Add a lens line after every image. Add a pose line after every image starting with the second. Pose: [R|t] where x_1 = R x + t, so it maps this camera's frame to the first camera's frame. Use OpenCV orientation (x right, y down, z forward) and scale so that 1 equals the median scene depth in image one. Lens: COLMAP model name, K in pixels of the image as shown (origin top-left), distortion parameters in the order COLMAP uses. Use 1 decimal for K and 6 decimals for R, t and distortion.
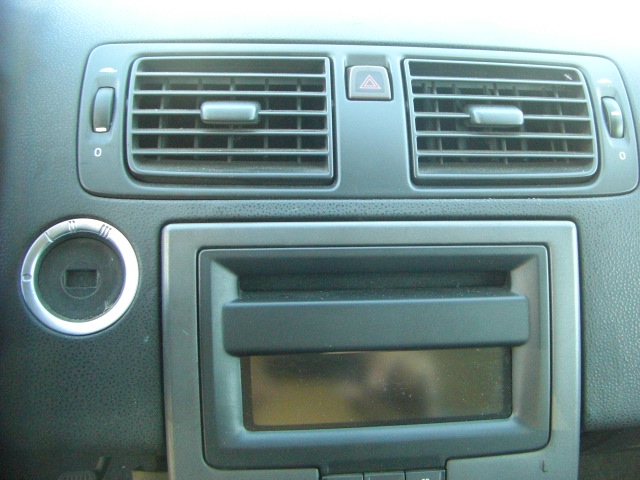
lens RADIAL K [[709.1, 0, 386.0], [0, 709.1, 212.4], [0, 0, 1]] dist [-0.206046, 0.223394]
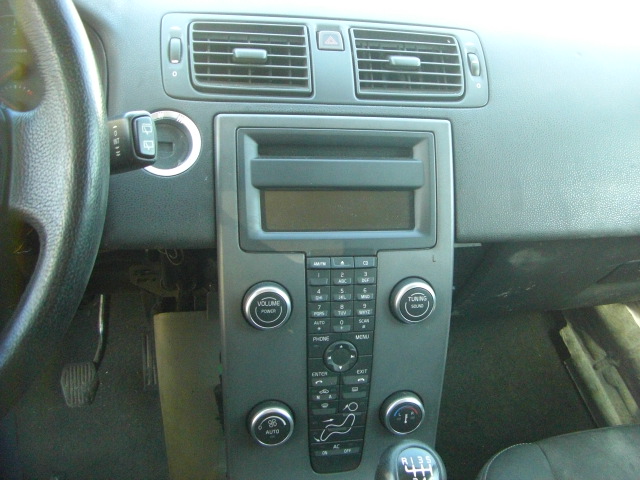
lens RADIAL K [[709.1, 0, 386.0], [0, 709.1, 212.4], [0, 0, 1]] dist [-0.206046, 0.223394]
pose [[0.993079, -0.001257, 0.117439, -0.093610], [0.002376, 0.999953, -0.009388, 0.257397], [-0.117422, 0.009602, 0.993036, -0.720941]]
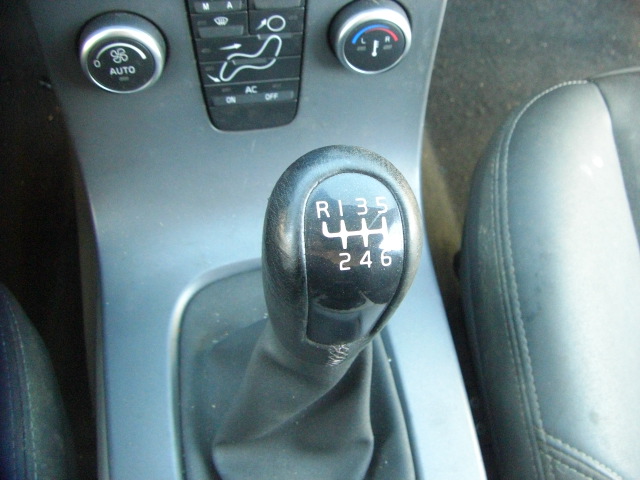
lens RADIAL K [[709.1, 0, 386.0], [0, 709.1, 212.4], [0, 0, 1]] dist [-0.206046, 0.223394]
pose [[0.996852, -0.007545, 0.078920, 0.094915], [-0.039688, 0.814256, 0.579148, 0.384454], [-0.068631, -0.580457, 0.811393, 0.093575]]
